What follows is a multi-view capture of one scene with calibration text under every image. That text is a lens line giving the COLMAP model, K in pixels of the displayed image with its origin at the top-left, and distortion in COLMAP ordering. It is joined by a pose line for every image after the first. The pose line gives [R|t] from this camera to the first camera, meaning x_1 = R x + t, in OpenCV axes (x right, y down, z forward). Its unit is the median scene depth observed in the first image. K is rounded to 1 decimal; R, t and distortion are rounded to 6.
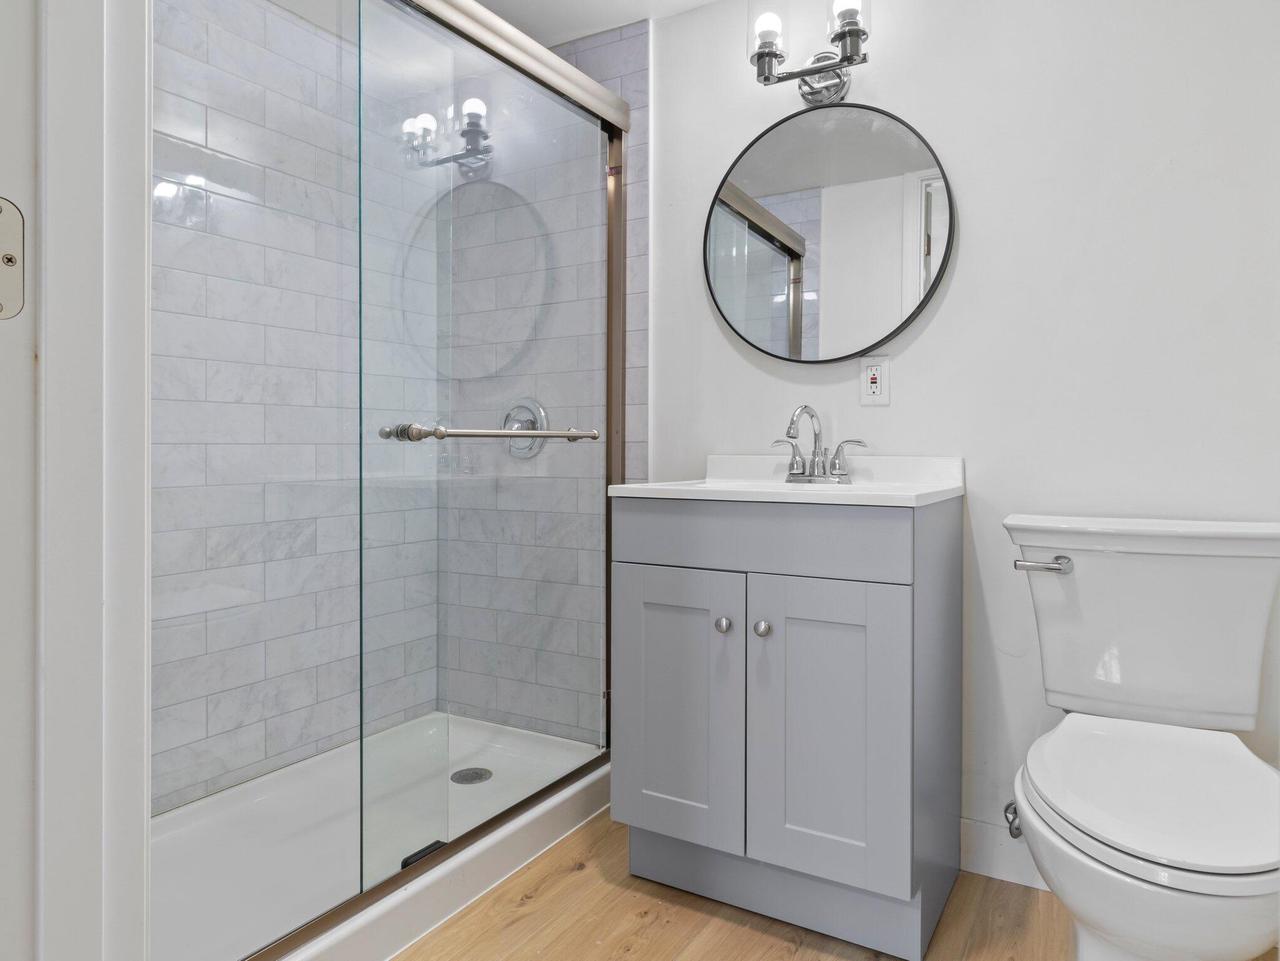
lens RADIAL K [[785.9, 0, 648.6], [0, 785.9, 487.6], [0, 0, 1]] dist [0.003127, 0.000401]
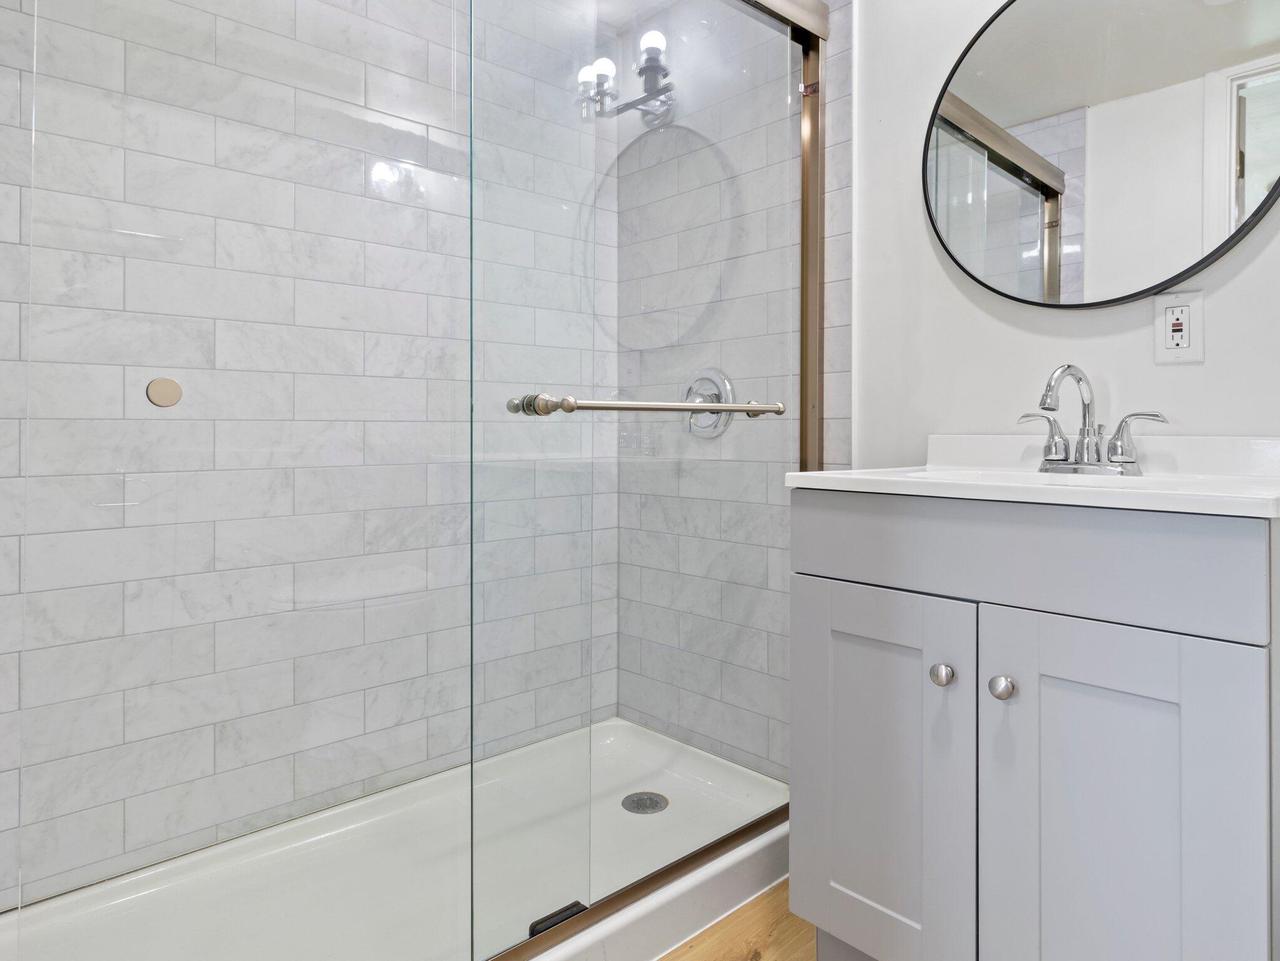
lens RADIAL K [[798.0, 0, 653.2], [0, 798.0, 438.1], [0, 0, 1]] dist [0.004104, 0.000805]
pose [[0.961799, 0.004495, -0.273719, 0.027975], [-0.015472, 0.999160, -0.037955, -0.003523], [0.273319, 0.040740, 0.961060, 0.160474]]
